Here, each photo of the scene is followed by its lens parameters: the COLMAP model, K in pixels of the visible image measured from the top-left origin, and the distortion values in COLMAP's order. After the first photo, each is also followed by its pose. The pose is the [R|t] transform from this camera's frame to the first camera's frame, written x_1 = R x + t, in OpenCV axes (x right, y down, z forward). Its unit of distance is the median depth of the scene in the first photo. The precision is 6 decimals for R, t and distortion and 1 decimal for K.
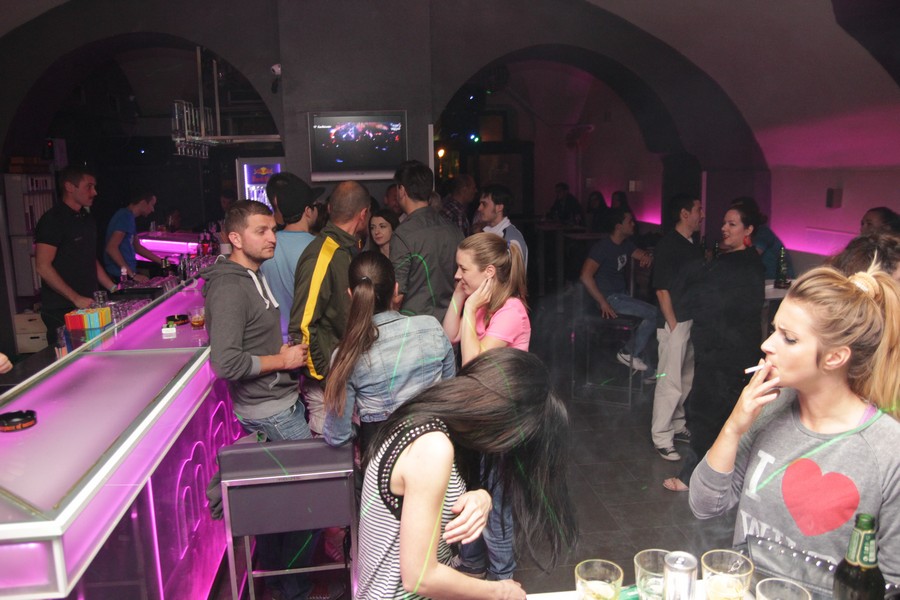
lens RADIAL K [[728.7, 0, 458.8], [0, 728.7, 301.1], [0, 0, 1]] dist [-0.004227, 0.007804]
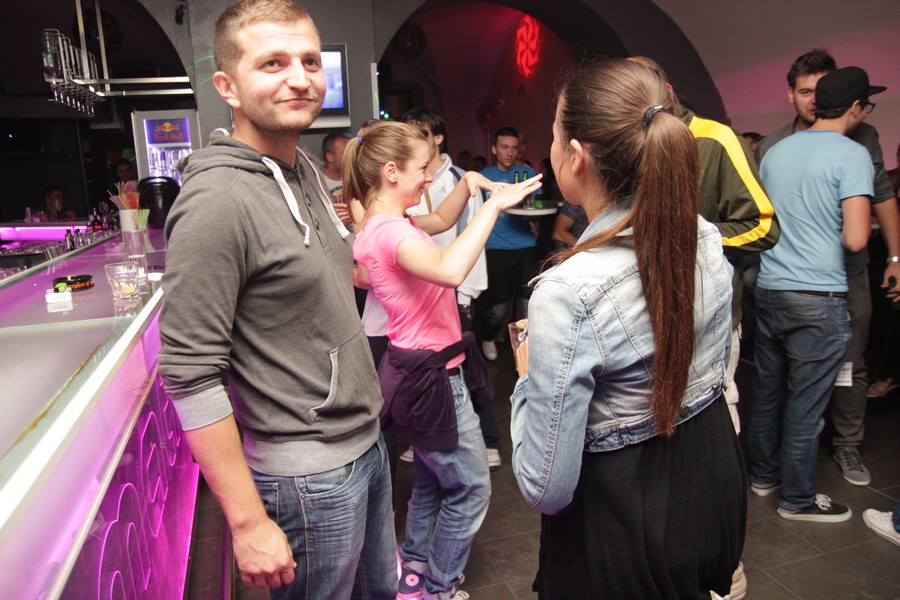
lens RADIAL K [[675.6, 0, 450.0], [0, 675.6, 300.0], [0, 0, 1]] dist [-0.066427, 0.088085]
pose [[0.985957, -0.057302, 0.156862, -0.089396], [0.056097, 0.998352, 0.012102, 0.027342], [-0.157297, -0.003132, 0.987546, 0.218796]]
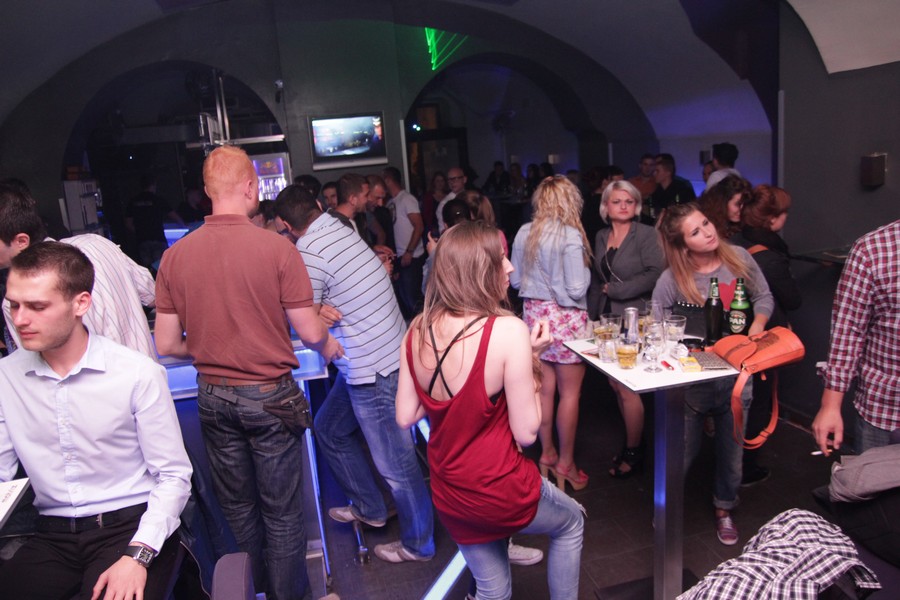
lens RADIAL K [[675.6, 0, 450.0], [0, 675.6, 300.0], [0, 0, 1]] dist [-0.066427, 0.088085]
pose [[0.992766, -0.082212, 0.087498, -0.084227], [0.079196, 0.996157, 0.037409, 0.037467], [-0.090237, -0.030209, 0.995462, -0.199517]]
